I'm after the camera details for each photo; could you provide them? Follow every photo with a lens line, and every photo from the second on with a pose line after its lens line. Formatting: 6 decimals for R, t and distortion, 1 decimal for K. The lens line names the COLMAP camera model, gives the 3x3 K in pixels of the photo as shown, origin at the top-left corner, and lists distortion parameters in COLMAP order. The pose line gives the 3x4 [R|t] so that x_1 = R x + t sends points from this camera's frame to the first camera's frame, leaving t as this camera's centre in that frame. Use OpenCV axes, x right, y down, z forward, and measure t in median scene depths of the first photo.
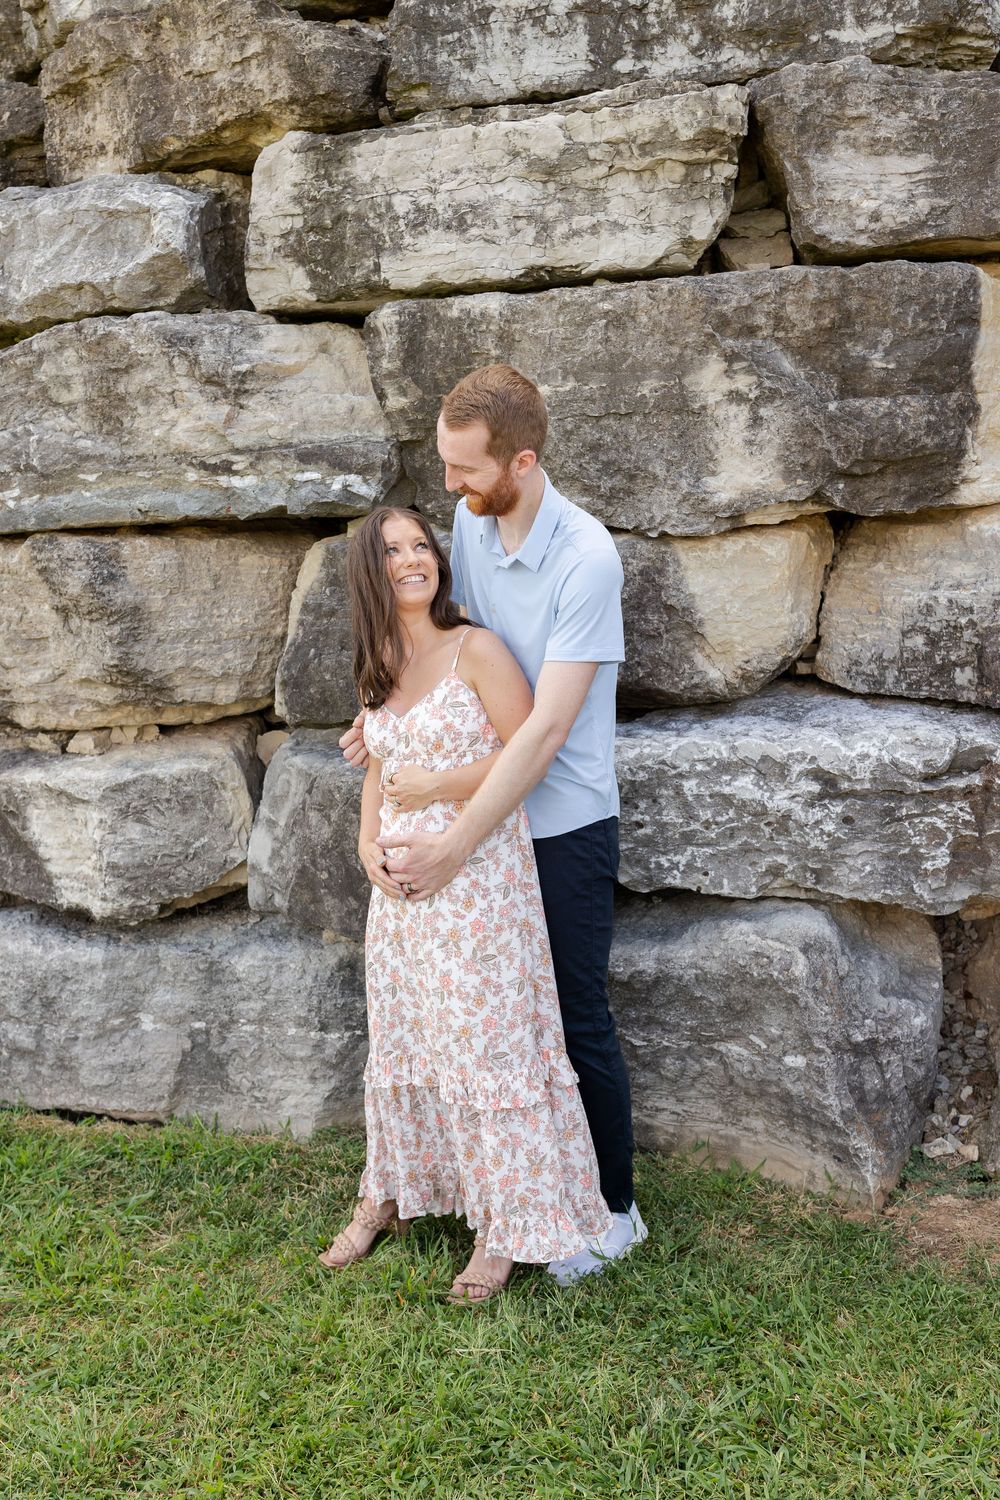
lens RADIAL K [[1411.3, 0, 500.0], [0, 1411.3, 750.0], [0, 0, 1]] dist [0.008390, -0.026581]
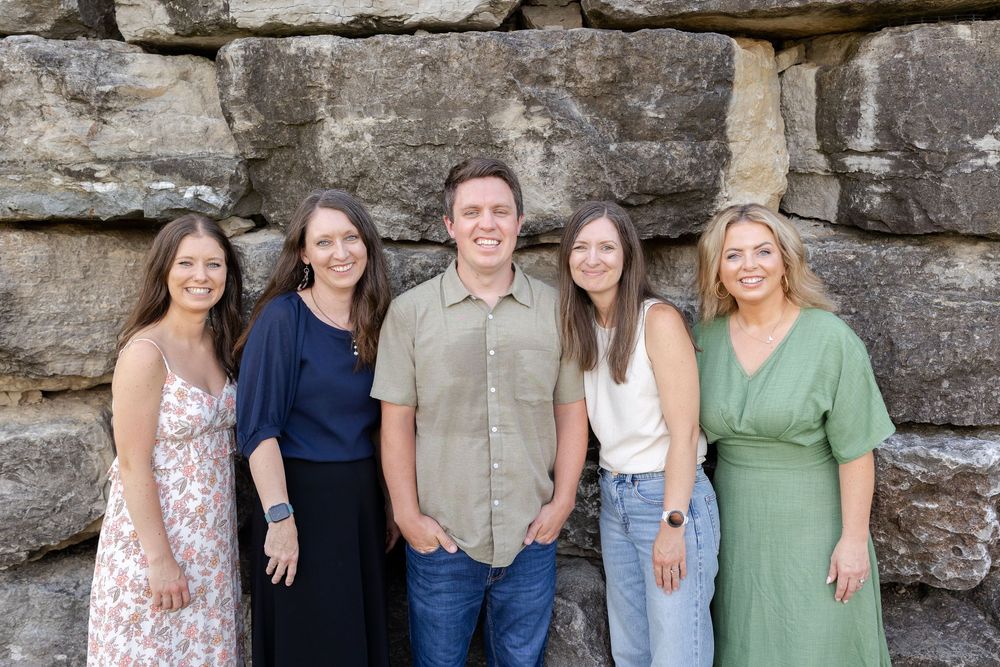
lens RADIAL K [[954.1, 0, 500.0], [0, 954.1, 333.5], [0, 0, 1]] dist [0.010876, -0.026665]
pose [[0.992145, 0.024445, 0.122680, 0.045190], [-0.019769, 0.999036, -0.039187, -0.051844], [-0.123519, 0.036454, 0.991672, 0.214598]]
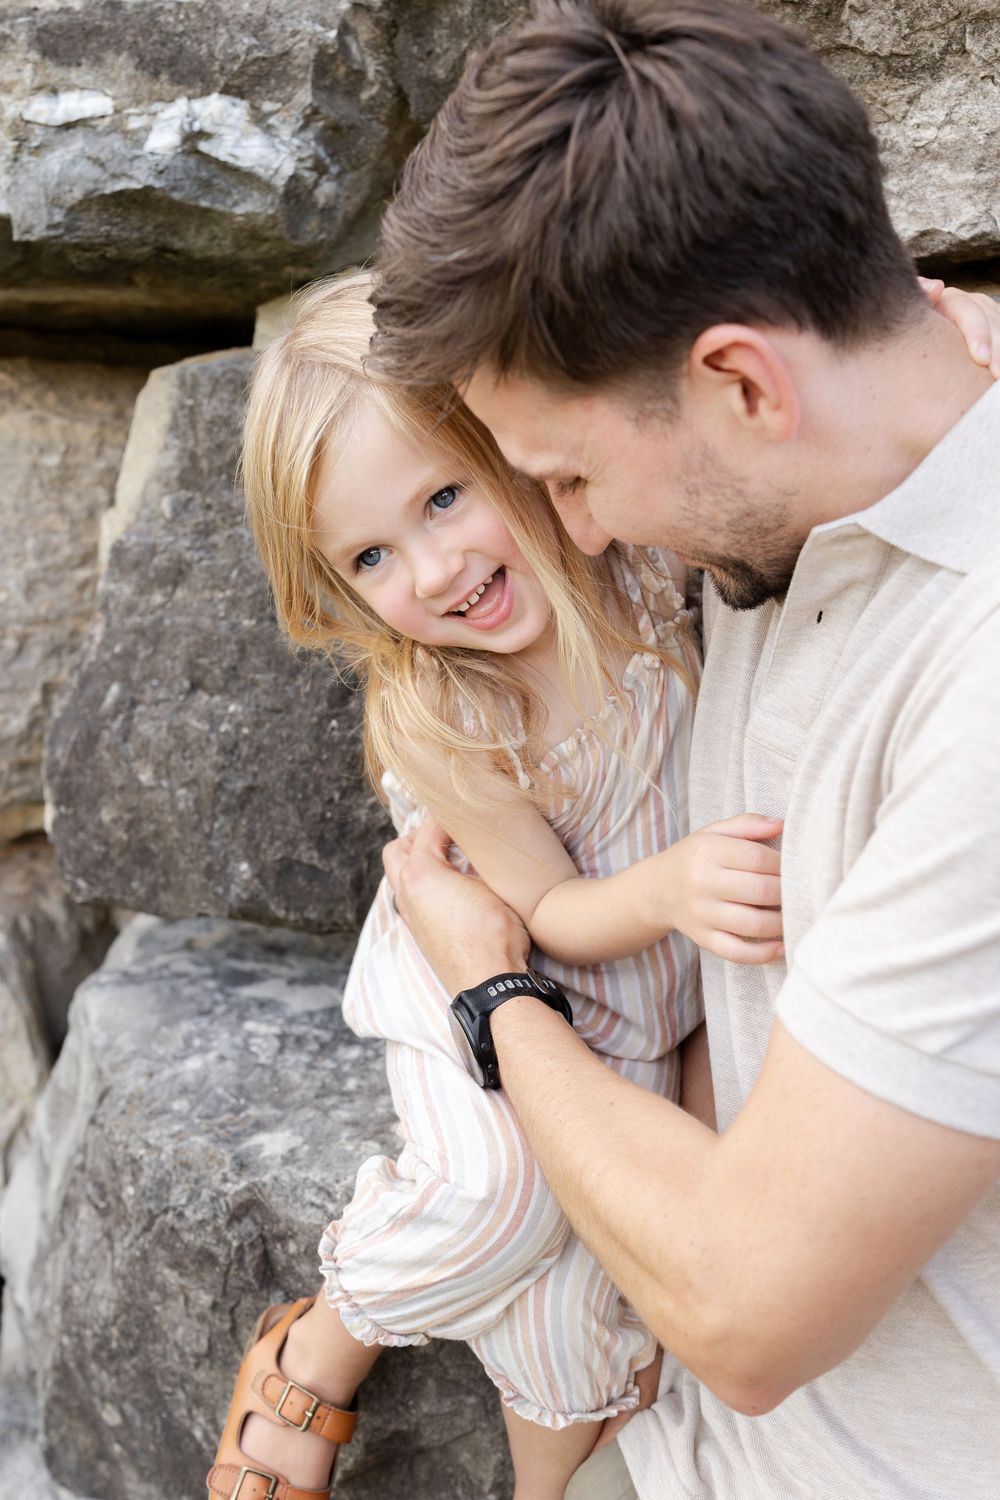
lens RADIAL K [[1471.3, 0, 500.0], [0, 1471.3, 750.0], [0, 0, 1]] dist [0.004302, -0.014240]
pose [[0.989155, 0.032172, -0.143308, 0.001989], [-0.032869, 0.999457, -0.002498, -0.064422], [0.143150, 0.007181, 0.989675, 0.746447]]
